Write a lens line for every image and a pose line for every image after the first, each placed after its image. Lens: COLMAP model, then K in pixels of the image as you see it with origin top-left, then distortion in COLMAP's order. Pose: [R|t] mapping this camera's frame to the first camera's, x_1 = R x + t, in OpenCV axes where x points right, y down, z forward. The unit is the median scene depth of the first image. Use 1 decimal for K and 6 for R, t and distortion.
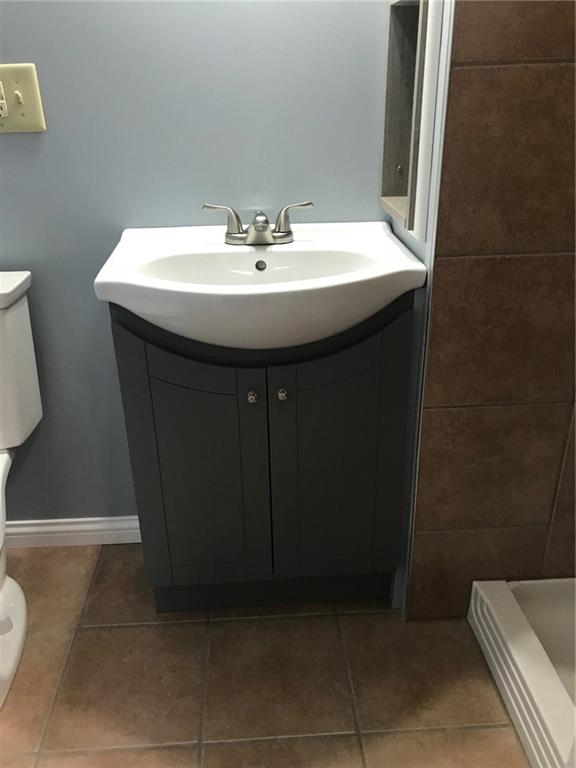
lens RADIAL K [[629.5, 0, 283.0], [0, 629.5, 389.3], [0, 0, 1]] dist [0.008866, -0.008619]
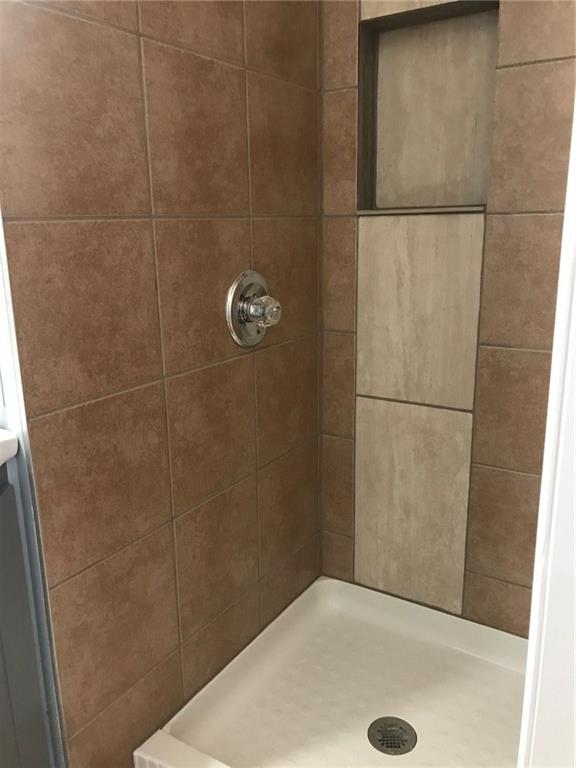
lens RADIAL K [[629.5, 0, 283.0], [0, 629.5, 389.3], [0, 0, 1]] dist [0.008866, -0.008619]
pose [[0.584855, -0.196275, 0.787033, -0.237076], [0.363298, 0.930905, -0.037817, -0.085437], [-0.725230, 0.308045, 0.615751, 0.181522]]
